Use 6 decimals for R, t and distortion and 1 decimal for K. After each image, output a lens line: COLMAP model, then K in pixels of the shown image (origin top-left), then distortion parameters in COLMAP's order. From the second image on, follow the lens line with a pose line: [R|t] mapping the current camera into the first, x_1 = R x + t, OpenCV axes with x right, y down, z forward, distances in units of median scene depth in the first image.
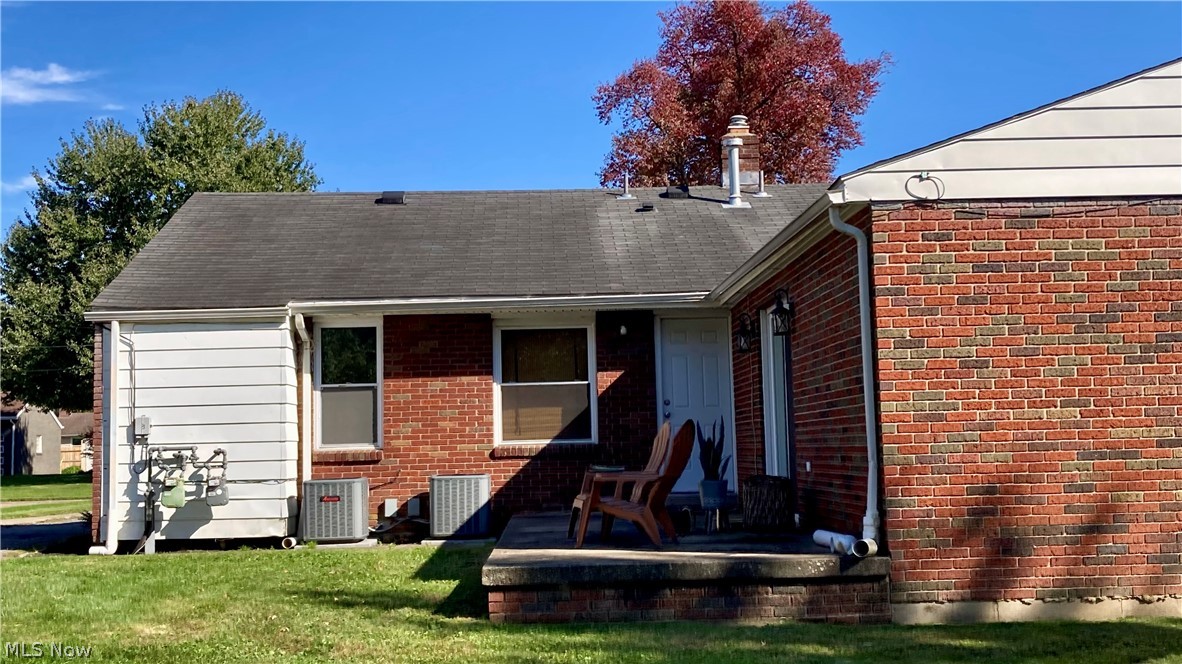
lens RADIAL K [[1433.5, 0, 589.7], [0, 1433.5, 305.5], [0, 0, 1]] dist [0.204138, -0.770407]
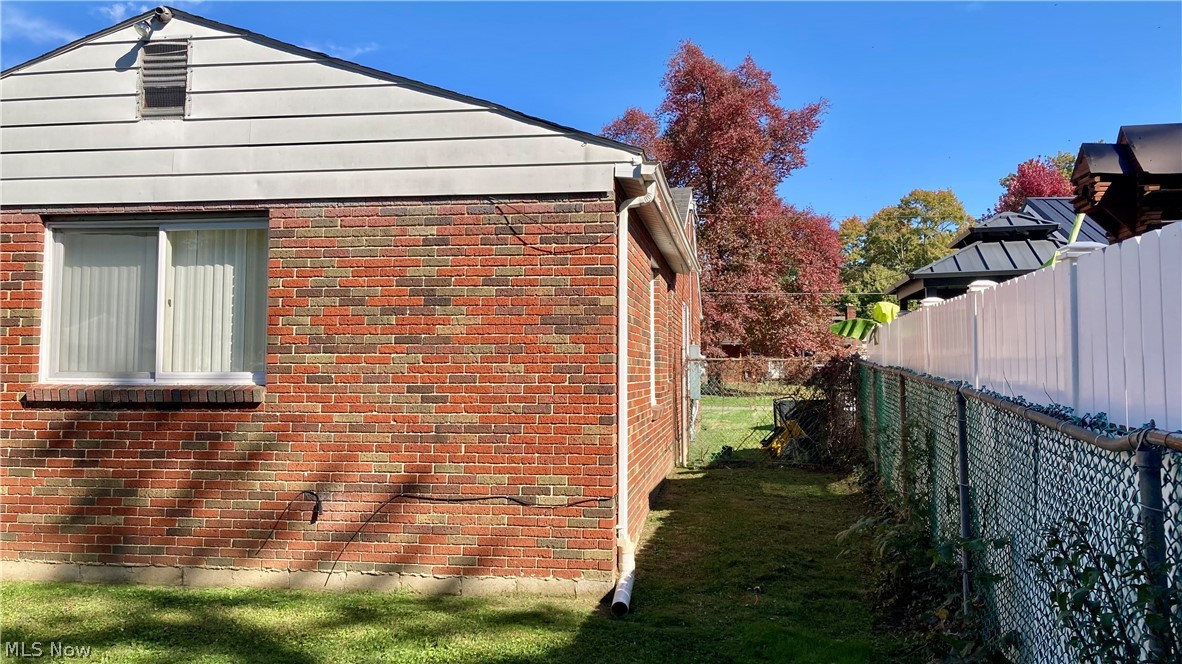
lens RADIAL K [[957.2, 0, 597.3], [0, 957.2, 318.1], [0, 0, 1]] dist [0.102217, -0.165095]
pose [[0.977988, 0.018435, -0.207846, 0.760057], [-0.009833, 0.999055, 0.042343, -0.018830], [0.208430, -0.039367, 0.977245, 0.247130]]
